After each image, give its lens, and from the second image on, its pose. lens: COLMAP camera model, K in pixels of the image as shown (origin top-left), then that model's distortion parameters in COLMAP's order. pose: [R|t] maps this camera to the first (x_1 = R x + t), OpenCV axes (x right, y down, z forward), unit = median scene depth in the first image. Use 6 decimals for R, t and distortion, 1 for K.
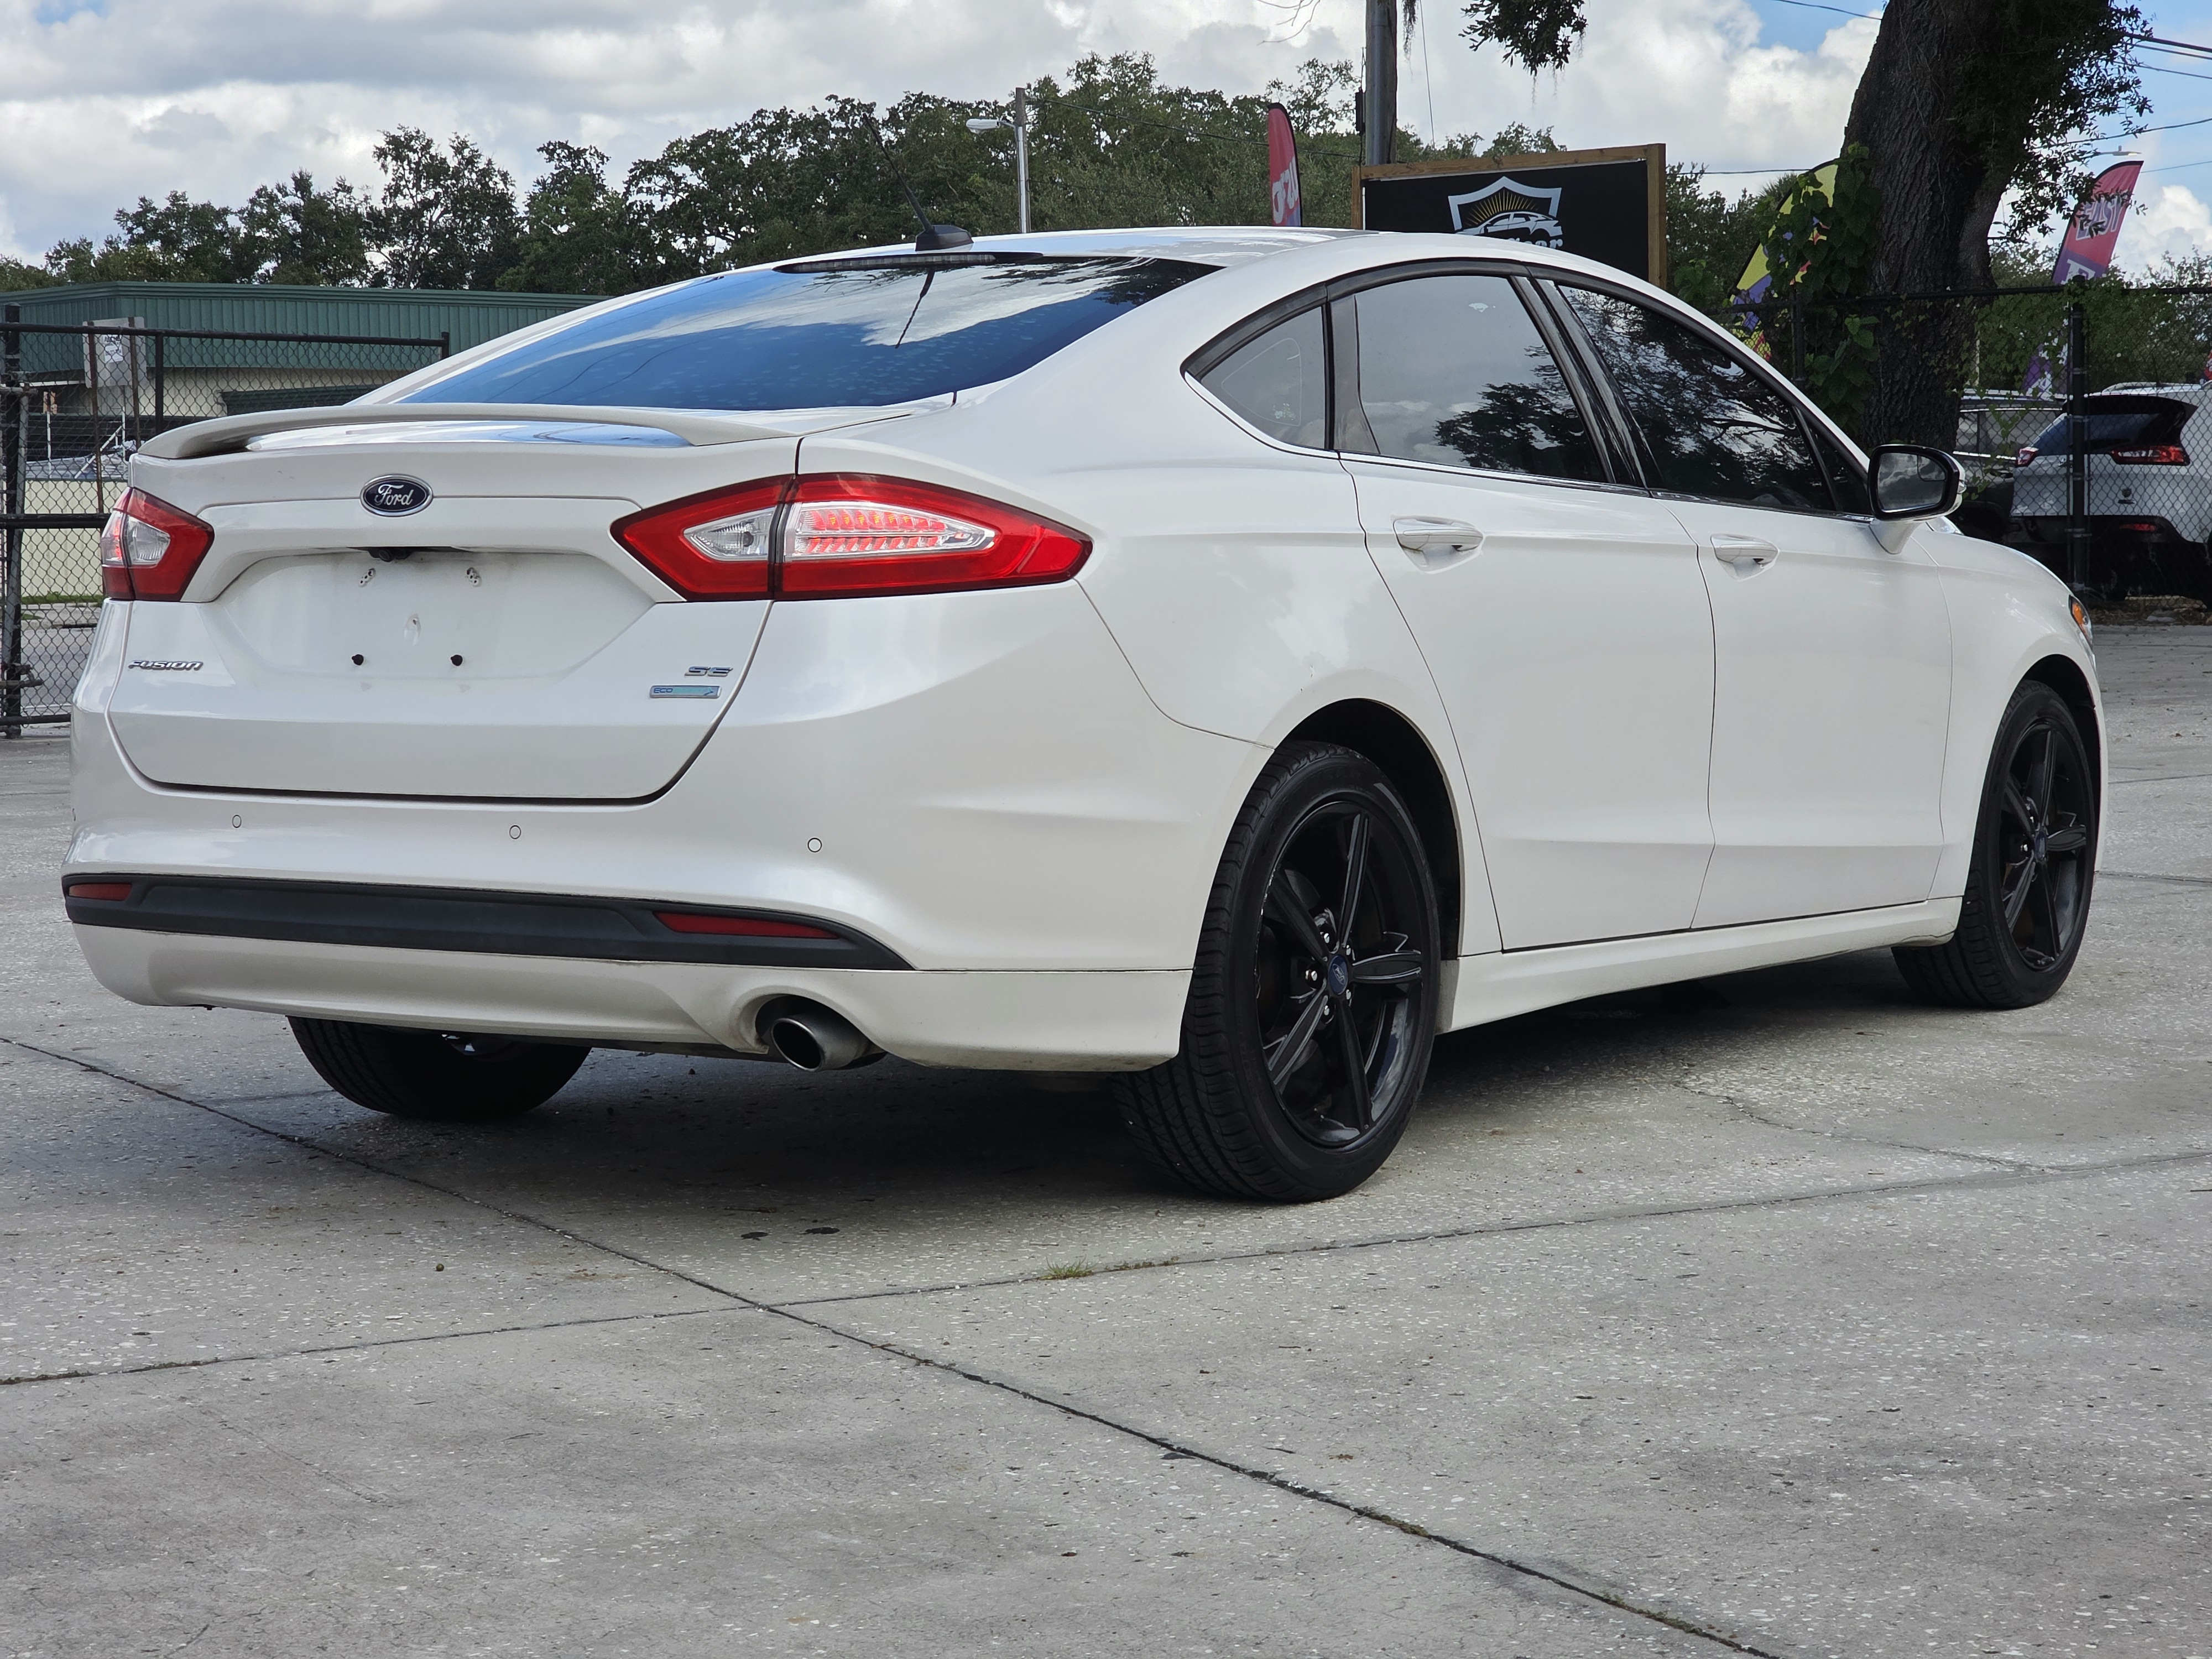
lens RADIAL K [[4198.0, 0, 1086.7], [0, 4198.0, 830.3], [0, 0, 1]] dist [0.046256, 0.000000]
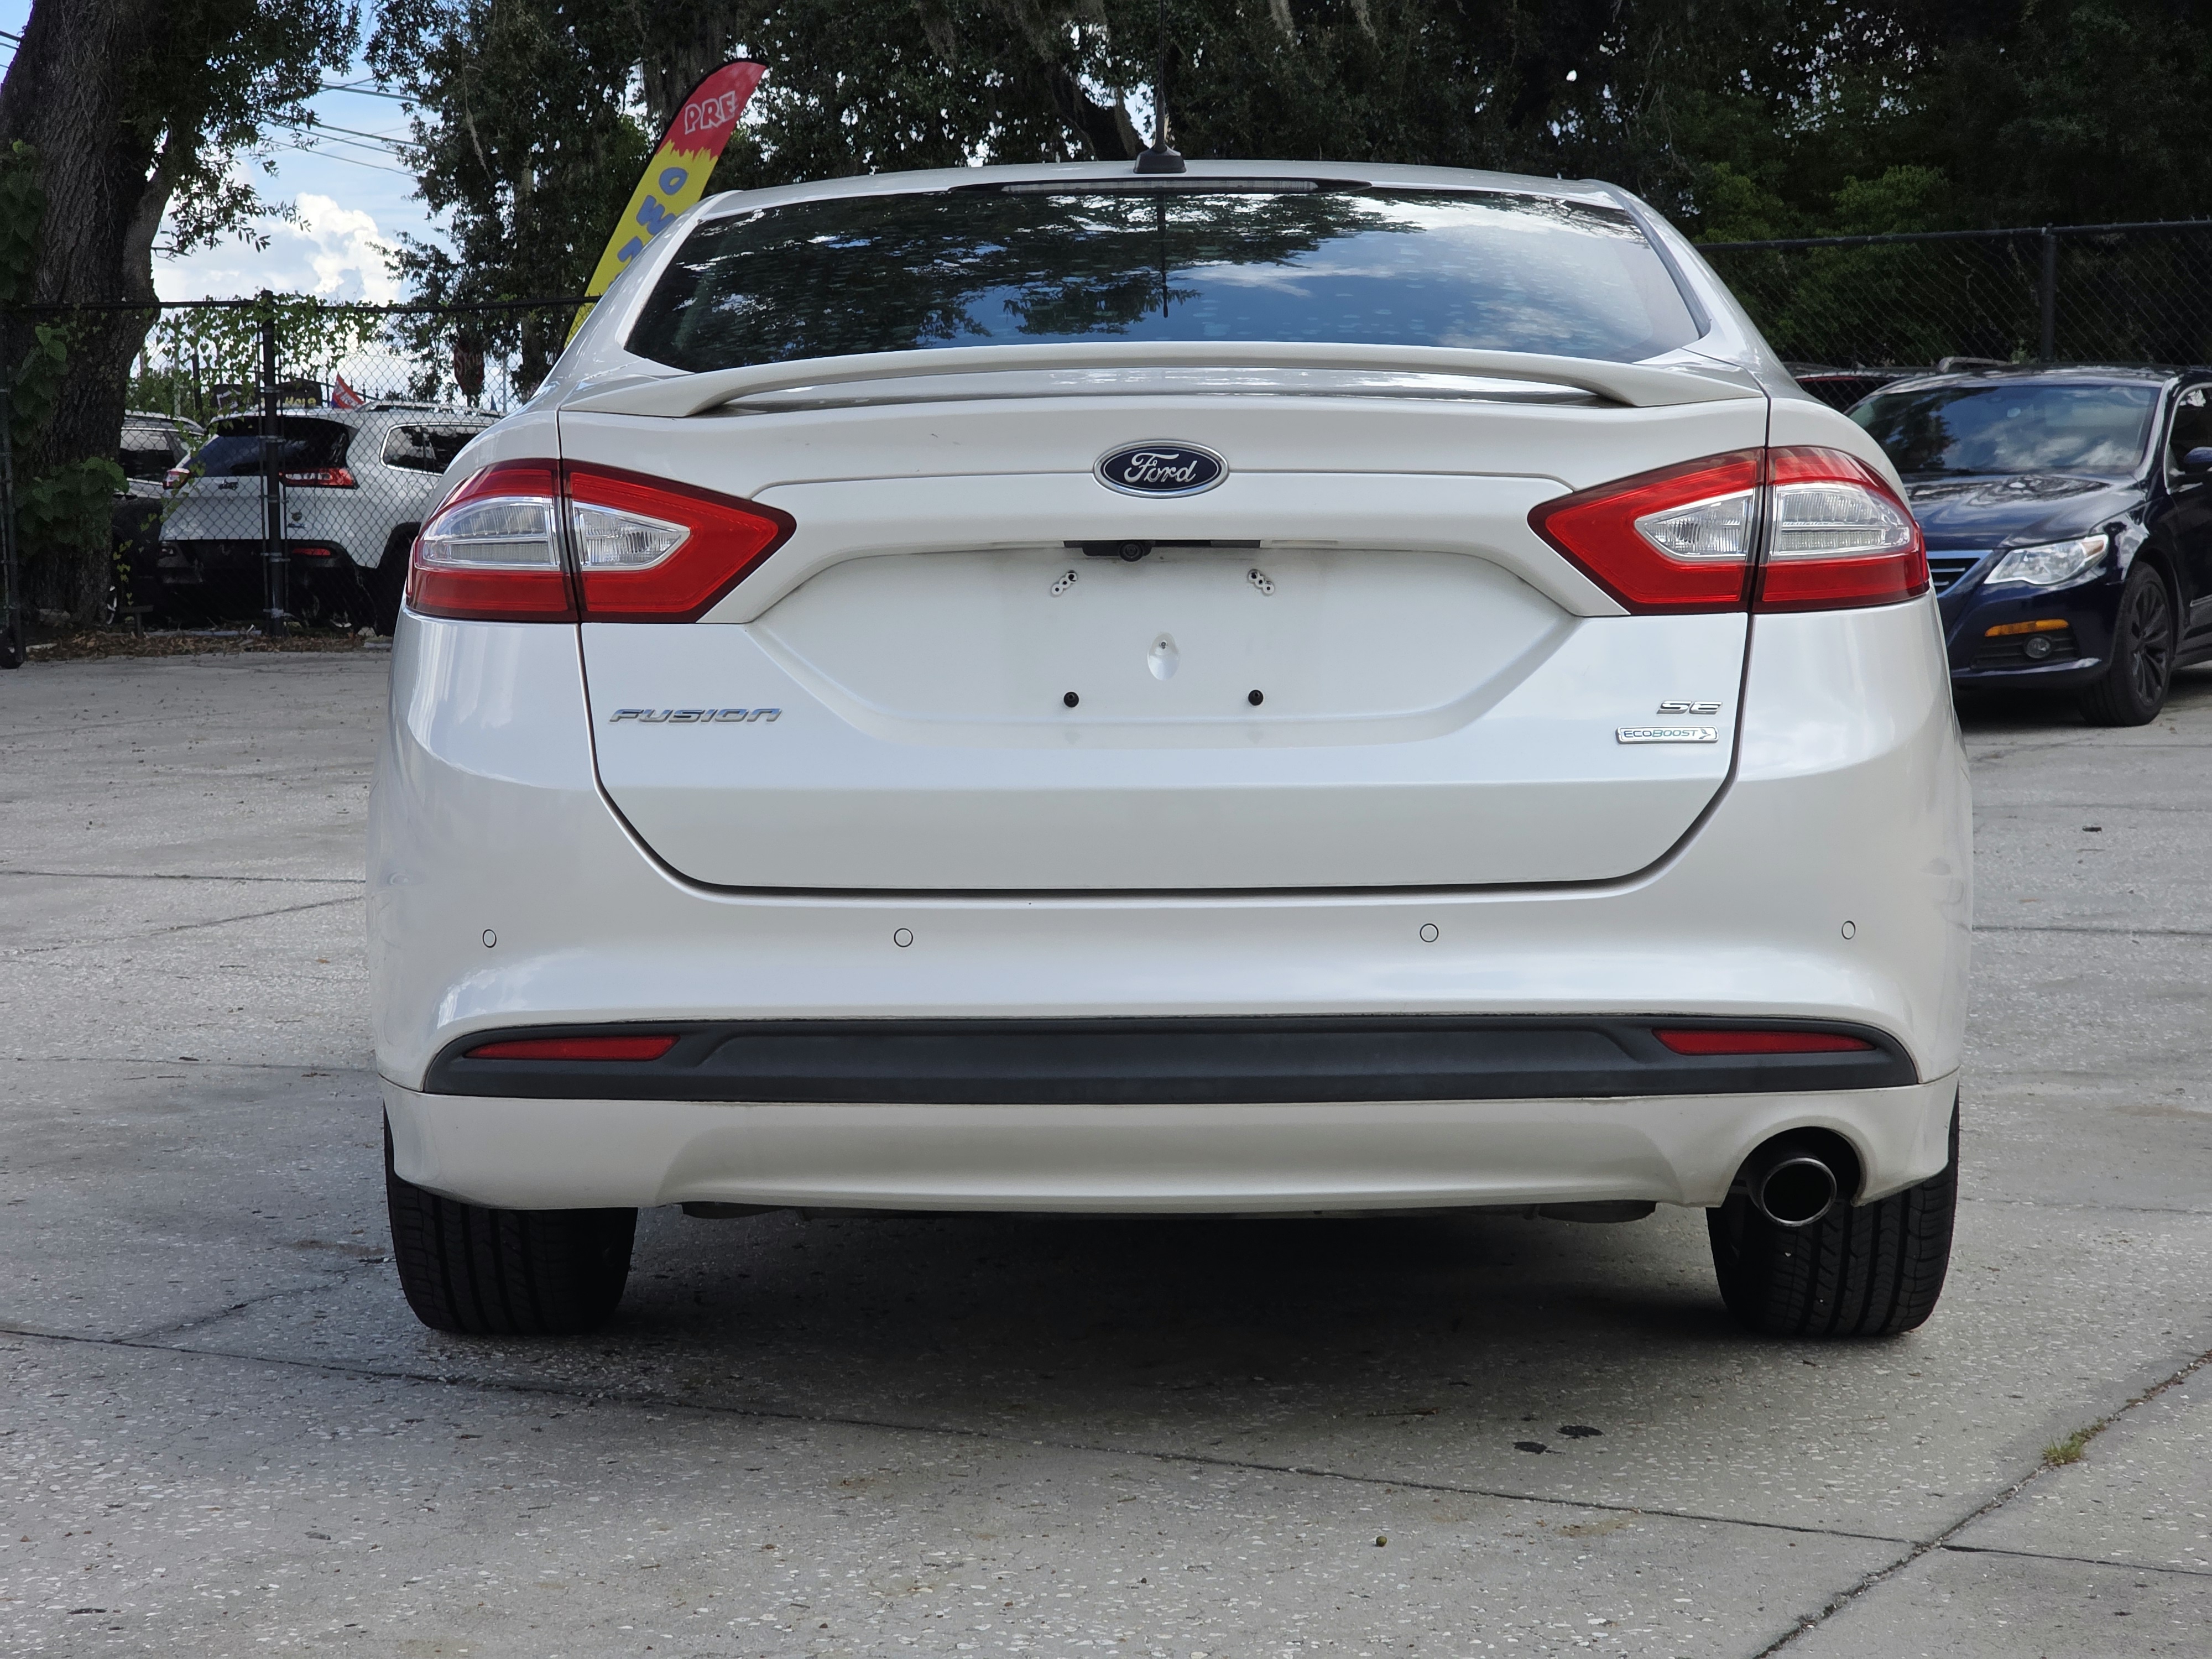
lens RADIAL K [[4198.0, 0, 1093.6], [0, 4198.0, 821.5], [0, 0, 1]] dist [0.046256, 0.000000]
pose [[0.854208, -0.030847, 0.519016, -0.107060], [0.035510, 0.999369, 0.000954, -0.004081], [-0.518718, 0.017616, 0.854764, 0.077369]]
